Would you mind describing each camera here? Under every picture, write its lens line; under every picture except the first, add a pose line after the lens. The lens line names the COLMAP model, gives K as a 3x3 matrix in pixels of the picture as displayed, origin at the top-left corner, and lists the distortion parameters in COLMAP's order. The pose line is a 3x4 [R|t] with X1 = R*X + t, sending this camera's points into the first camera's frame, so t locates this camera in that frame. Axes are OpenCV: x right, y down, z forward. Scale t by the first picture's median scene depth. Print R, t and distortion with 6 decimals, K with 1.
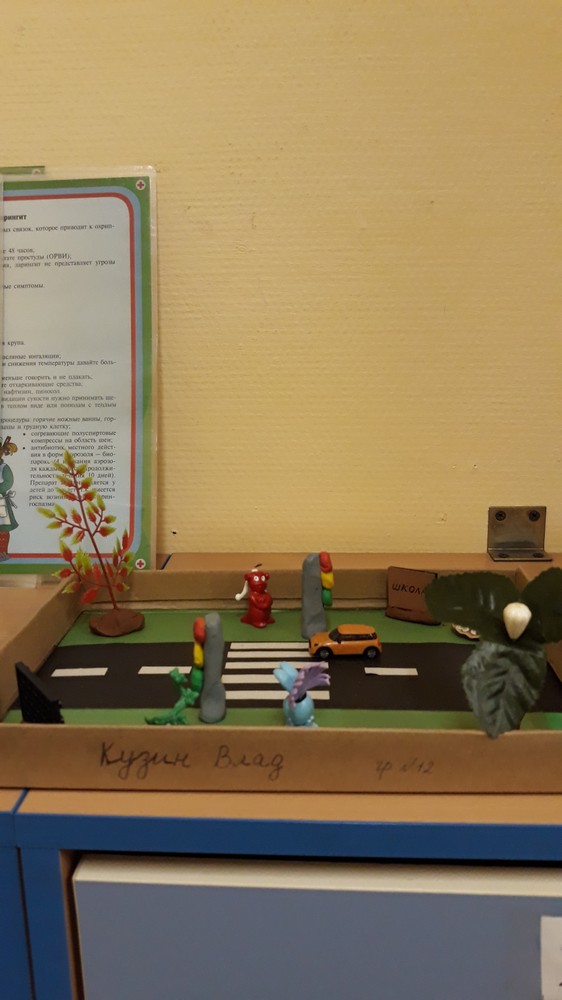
lens RADIAL K [[837.1, 0, 274.9], [0, 837.1, 497.9], [0, 0, 1]] dist [0.227474, -0.710036]
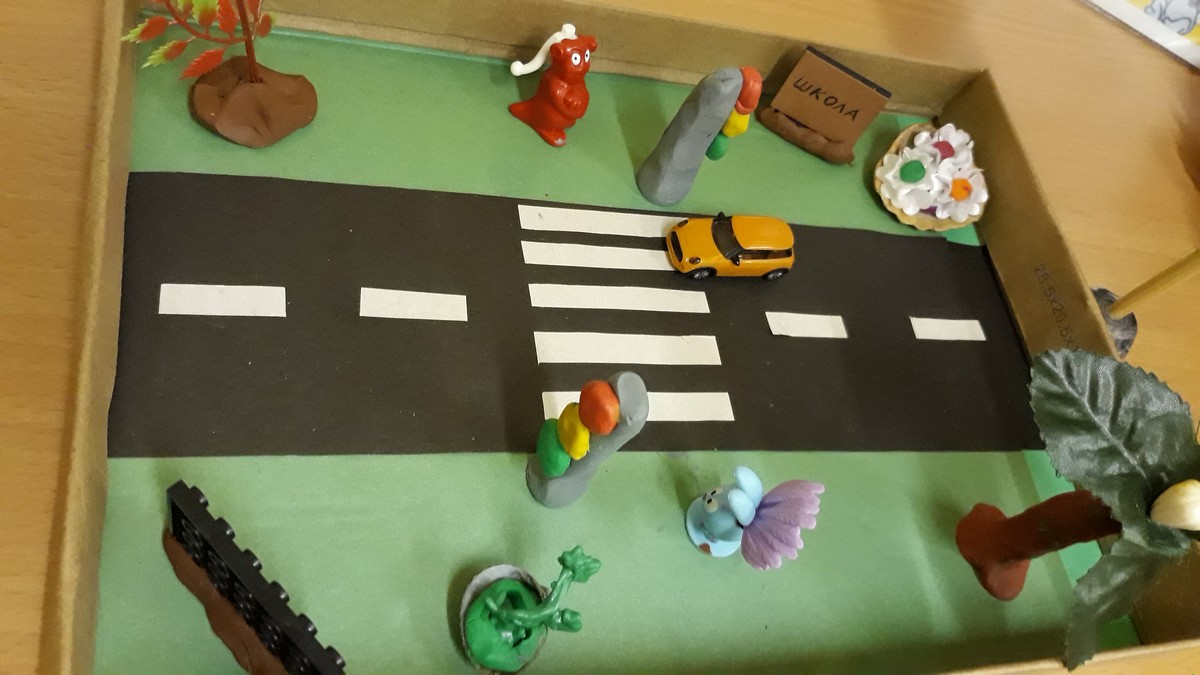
lens RADIAL K [[1001.3, 0, 600.0], [0, 1001.3, 337.5], [0, 0, 1]] dist [0.154761, -0.419443]
pose [[0.904093, 0.005208, 0.427304, -0.207059], [-0.319628, 0.671940, 0.668082, -0.148278], [-0.283643, -0.740587, 0.609161, 0.451480]]
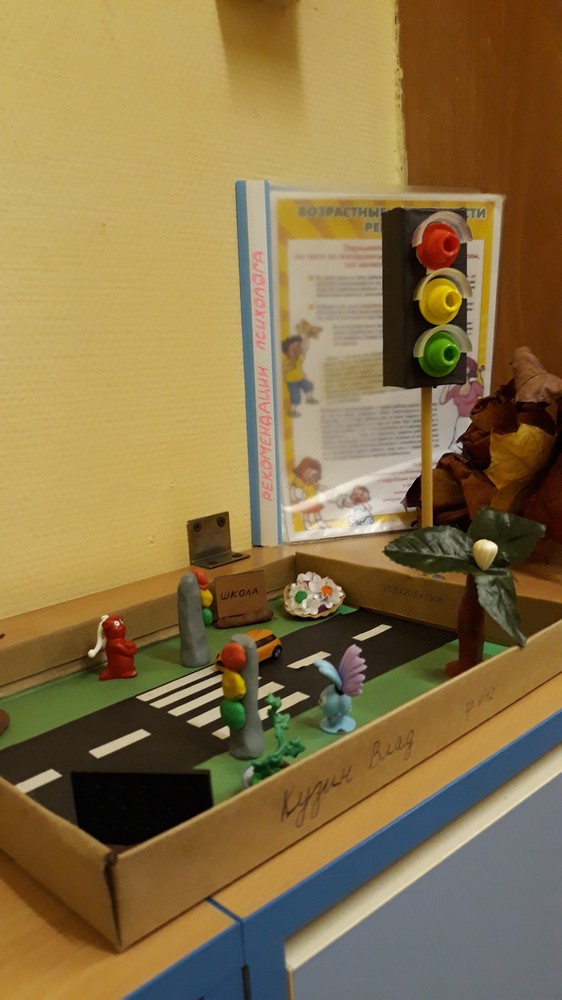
lens RADIAL K [[834.4, 0, 275.1], [0, 834.4, 501.3], [0, 0, 1]] dist [0.154761, -0.419443]
pose [[0.684360, -0.157633, 0.711901, -0.425044], [0.212879, 0.977009, 0.011691, -0.002061], [-0.697376, 0.143548, 0.702182, 0.213741]]
